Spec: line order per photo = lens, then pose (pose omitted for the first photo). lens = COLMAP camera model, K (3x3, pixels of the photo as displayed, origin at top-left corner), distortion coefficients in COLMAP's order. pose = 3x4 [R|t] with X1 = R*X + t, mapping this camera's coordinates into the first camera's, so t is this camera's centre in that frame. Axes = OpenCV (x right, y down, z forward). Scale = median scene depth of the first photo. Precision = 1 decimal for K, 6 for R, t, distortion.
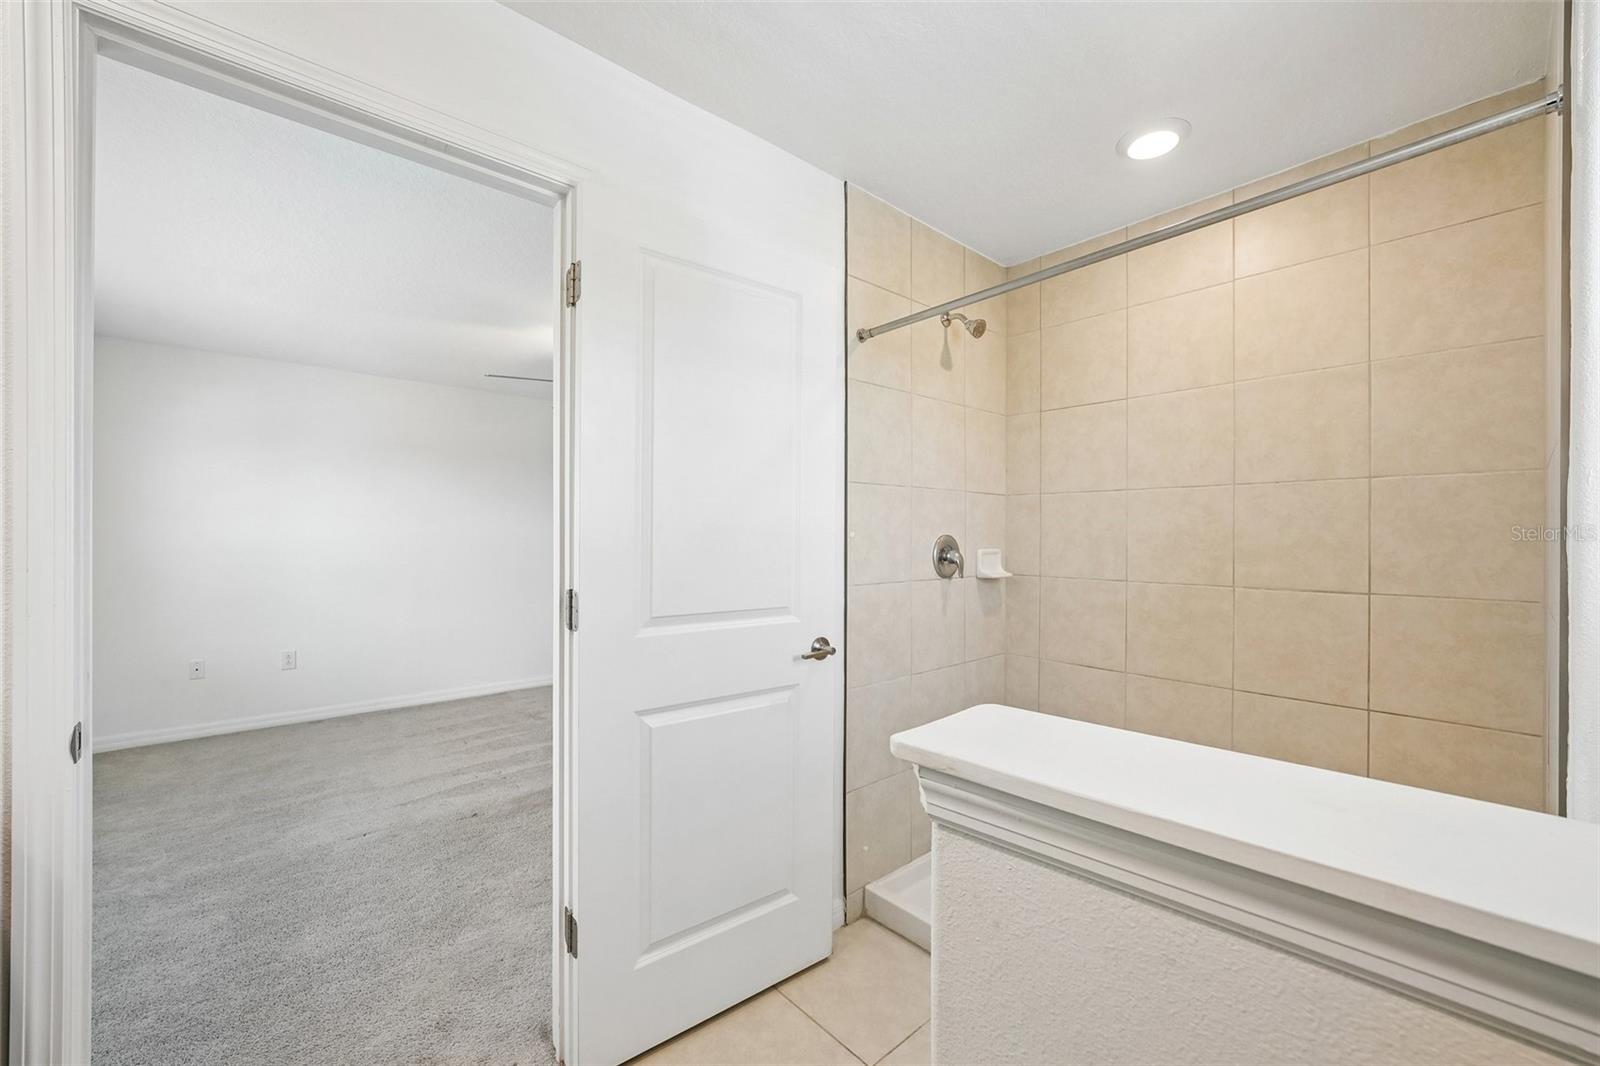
lens RADIAL K [[655.4, 0, 800.0], [0, 655.4, 533.0], [0, 0, 1]] dist [-0.000657, -0.000031]
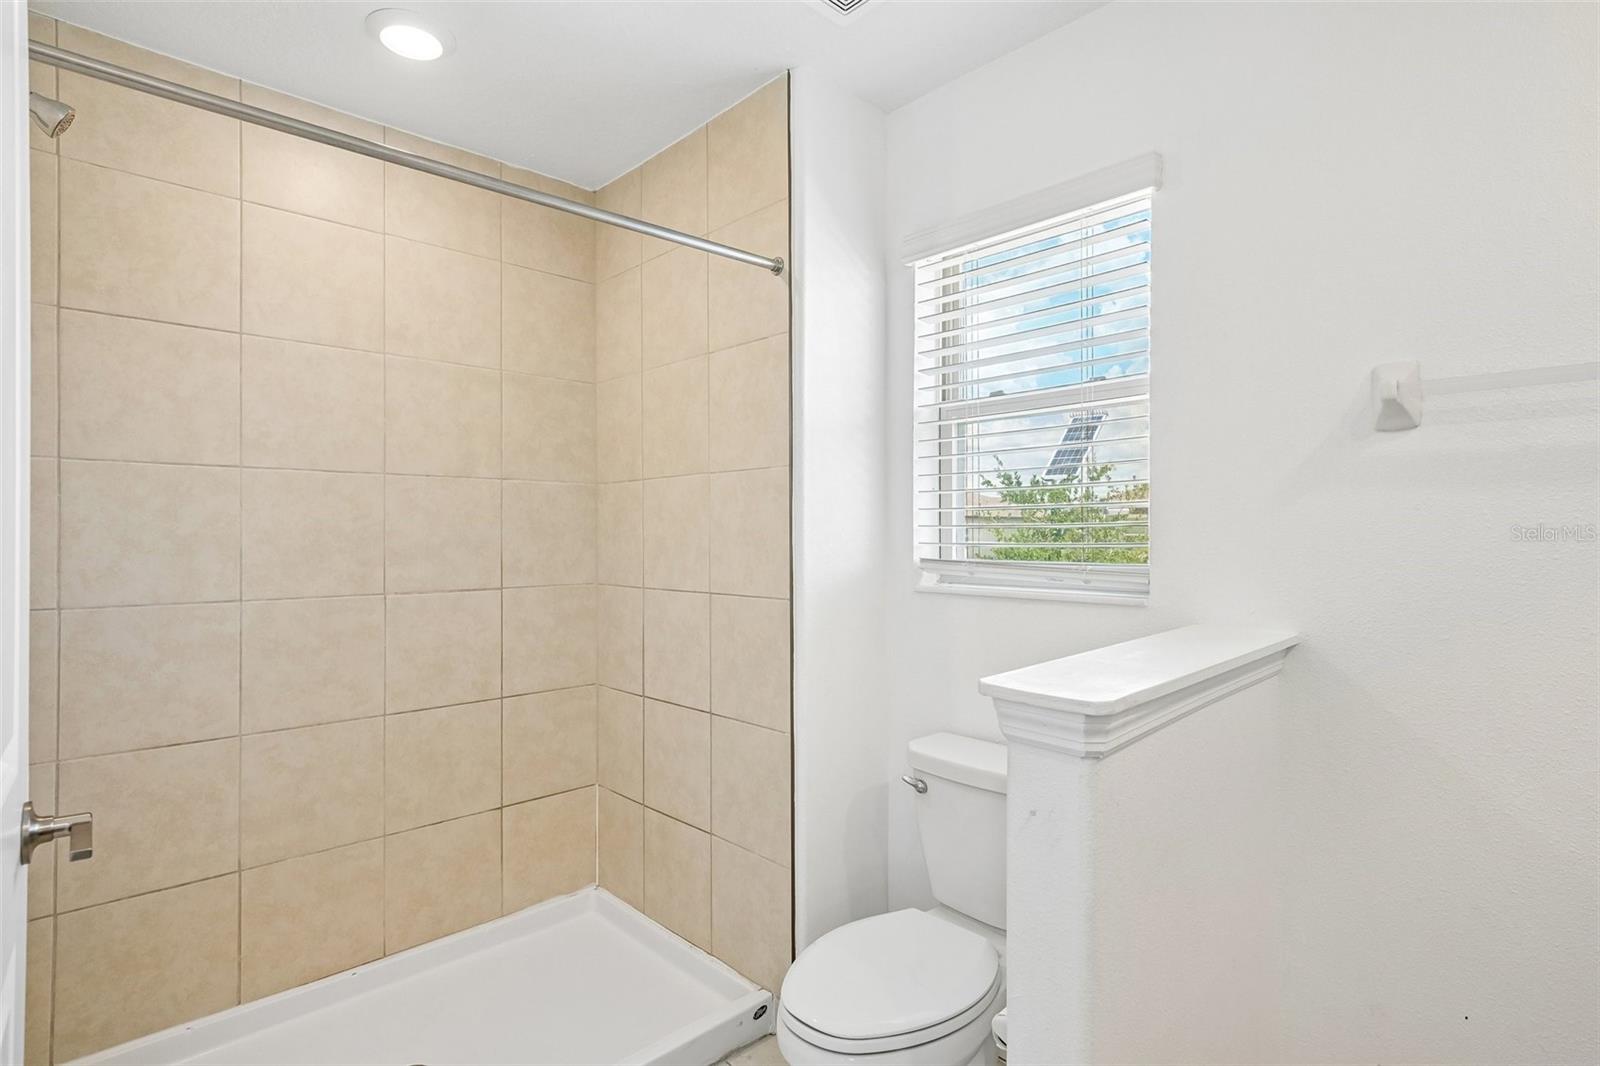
lens RADIAL K [[810.8, 0, 799.3], [0, 810.8, 526.2], [0, 0, 1]] dist [0.005773, 0.000168]
pose [[-0.048379, 0.010149, 0.998777, -0.429197], [-0.002620, 0.999944, -0.010288, 0.003581], [-0.998826, -0.003115, -0.048350, 0.532443]]
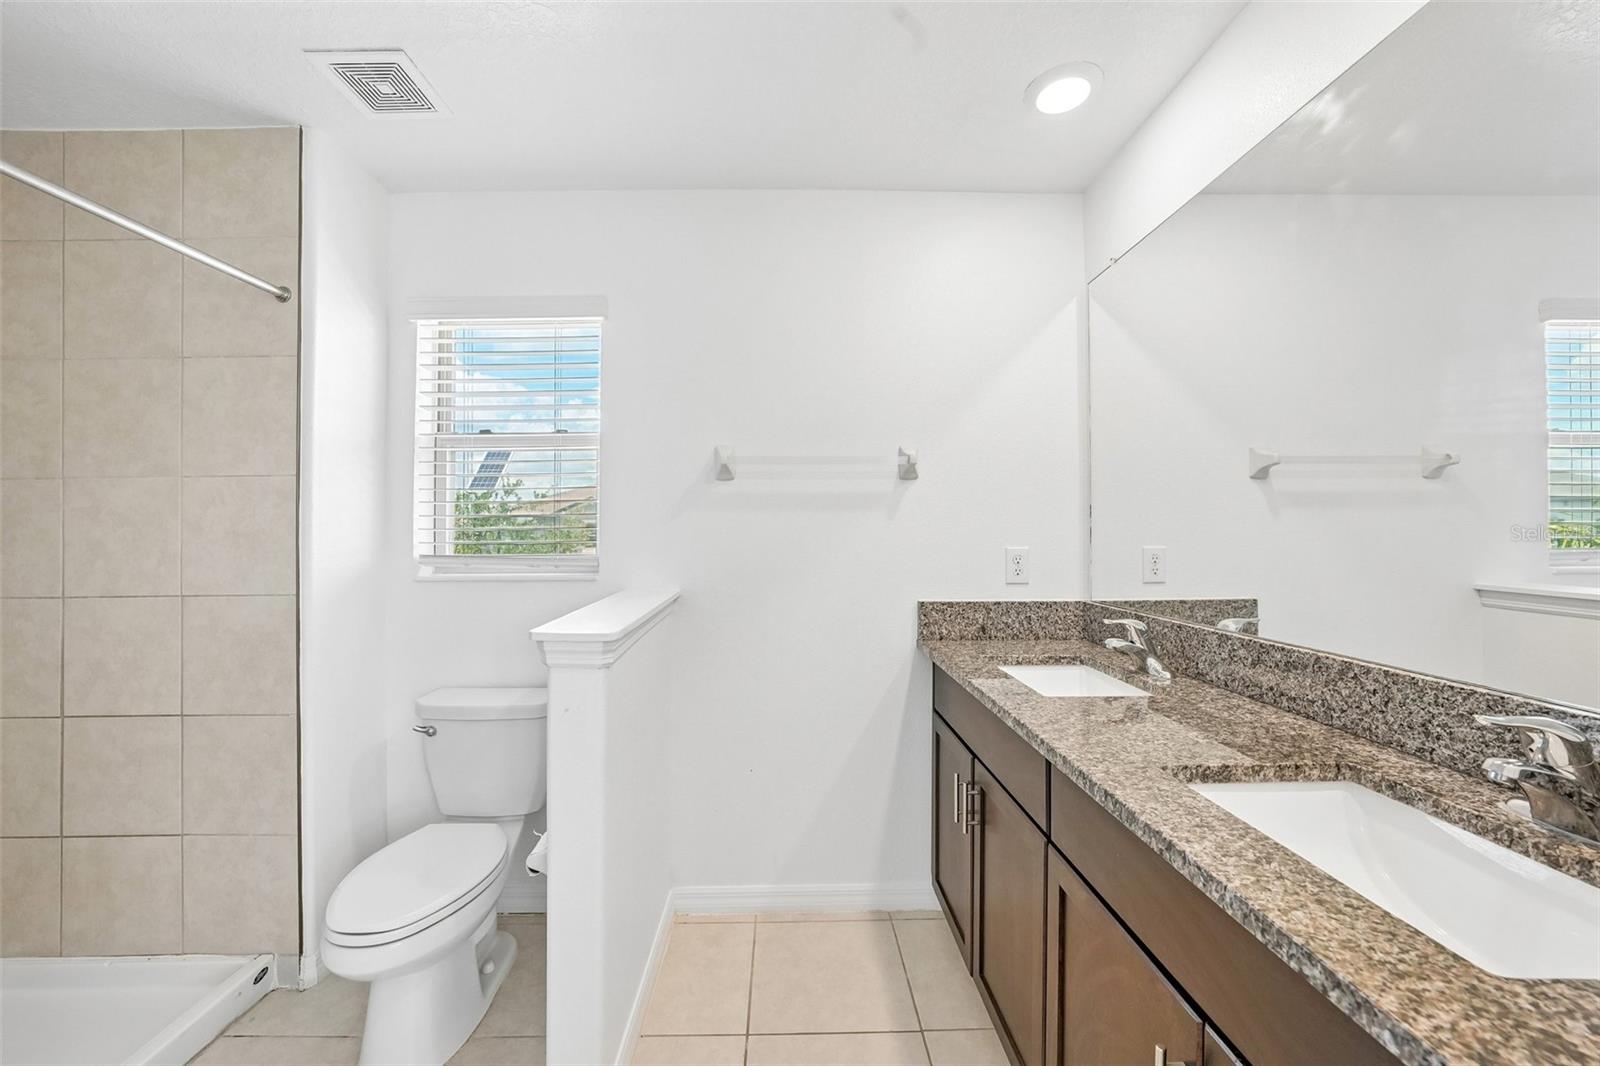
lens RADIAL K [[600.1, 0, 800.0], [0, 600.1, 533.0], [0, 0, 1]] dist [-0.000171, -0.000022]
pose [[-0.772058, 0.005645, 0.635527, -0.498759], [0.005260, 0.999983, -0.002492, 0.003993], [-0.635530, 0.001419, -0.772075, 0.702192]]
